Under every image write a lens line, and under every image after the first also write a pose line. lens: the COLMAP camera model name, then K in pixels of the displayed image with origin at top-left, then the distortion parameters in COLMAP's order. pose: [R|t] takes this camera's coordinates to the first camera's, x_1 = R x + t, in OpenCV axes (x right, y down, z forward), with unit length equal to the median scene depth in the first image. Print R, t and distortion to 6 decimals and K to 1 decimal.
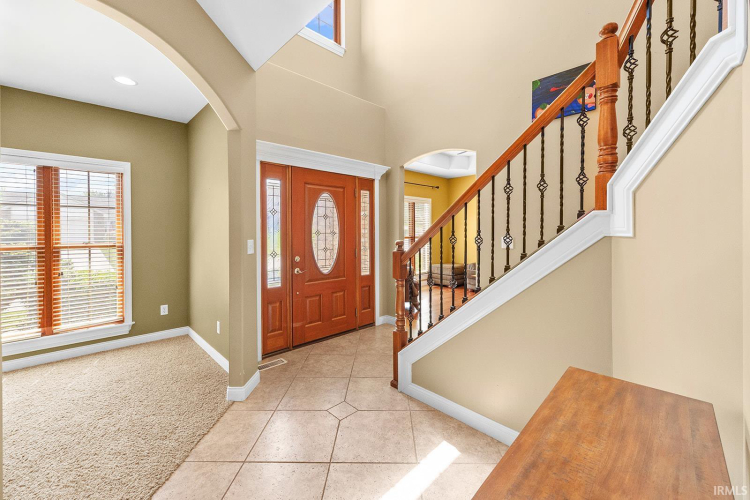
lens RADIAL K [[303.1, 0, 378.4], [0, 303.1, 232.1], [0, 0, 1]] dist [-0.000704, -0.000280]
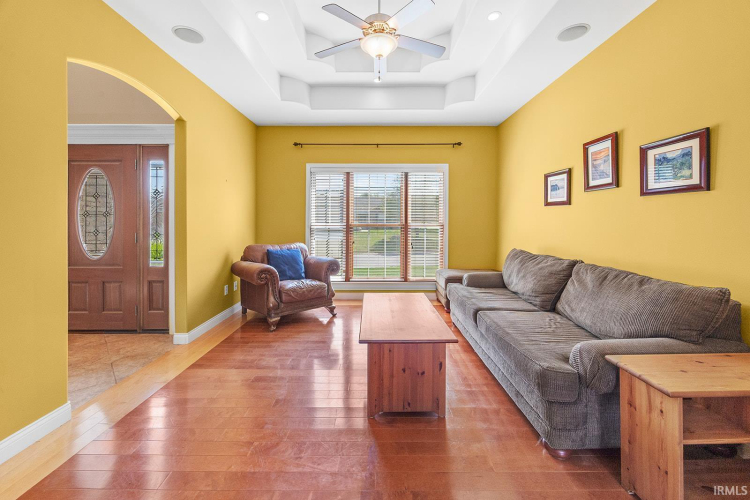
lens RADIAL K [[303.1, 0, 378.4], [0, 303.1, 232.1], [0, 0, 1]] dist [-0.000704, -0.000280]
pose [[0.721416, 0.045927, -0.690977, 0.997597], [-0.015076, 0.998603, 0.050634, -0.001669], [0.692338, -0.026111, 0.721101, 0.898248]]
